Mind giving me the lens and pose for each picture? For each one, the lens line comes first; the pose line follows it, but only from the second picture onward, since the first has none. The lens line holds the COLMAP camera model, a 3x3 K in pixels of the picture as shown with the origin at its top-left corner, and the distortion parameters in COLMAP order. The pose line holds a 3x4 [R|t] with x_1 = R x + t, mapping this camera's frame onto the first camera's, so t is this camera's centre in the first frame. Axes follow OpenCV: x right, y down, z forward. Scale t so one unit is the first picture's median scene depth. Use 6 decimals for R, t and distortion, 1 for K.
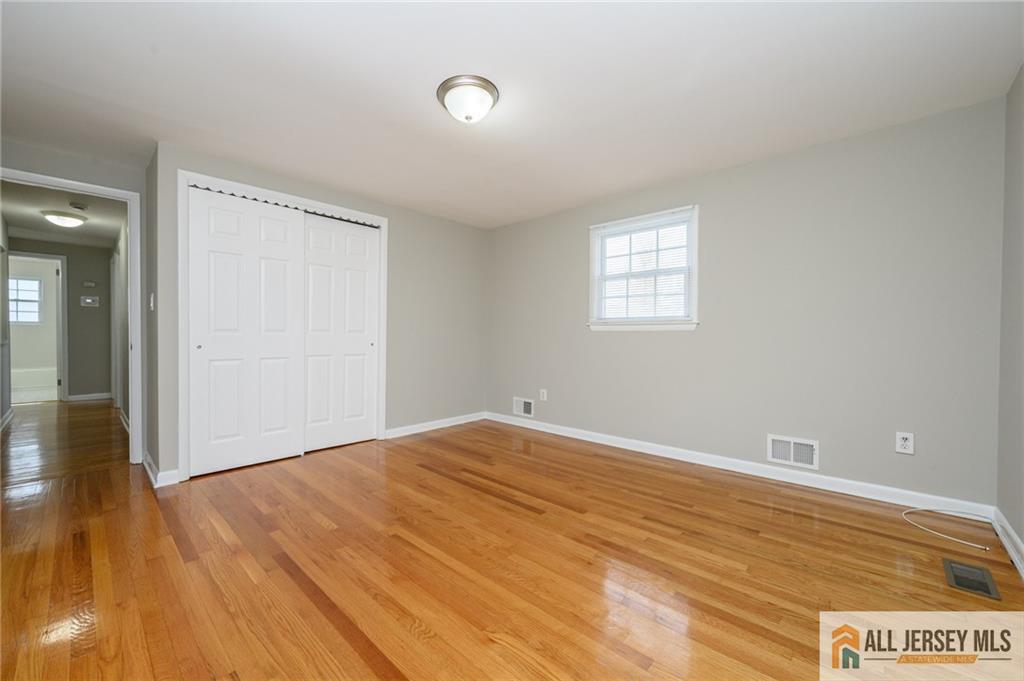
lens RADIAL K [[405.0, 0, 496.6], [0, 405.0, 342.2], [0, 0, 1]] dist [0.005958, -0.000298]
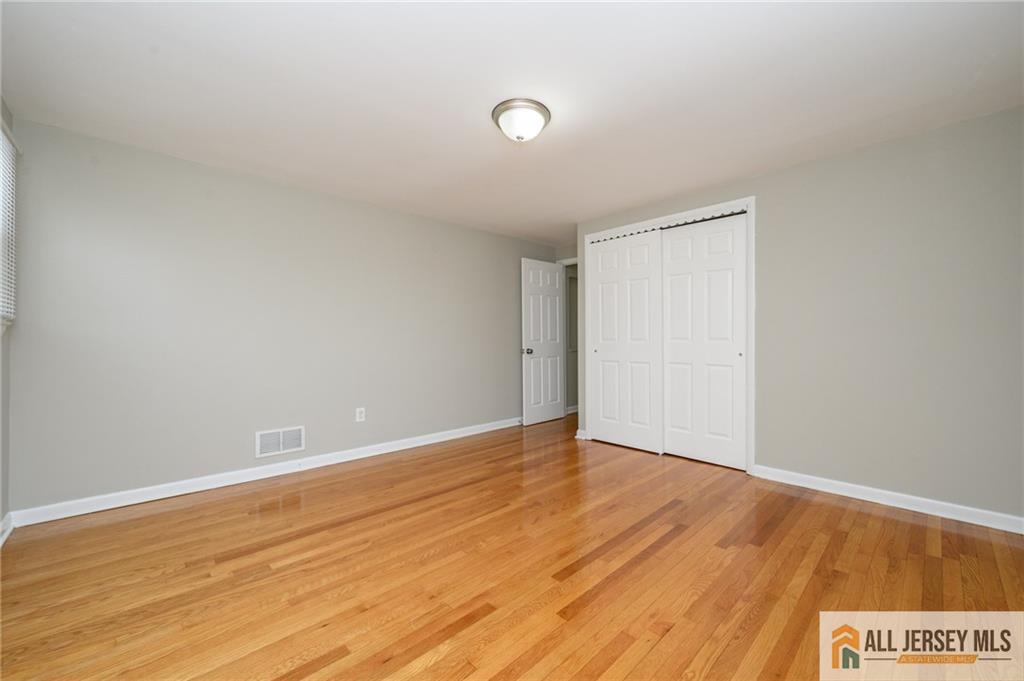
lens RADIAL K [[405.0, 0, 519.9], [0, 405.0, 339.7], [0, 0, 1]] dist [0.005958, -0.000298]
pose [[-0.038758, -0.002107, -0.999246, 0.721542], [-0.015966, 0.999871, -0.001489, -0.022497], [0.999121, 0.015896, -0.038787, 0.777643]]
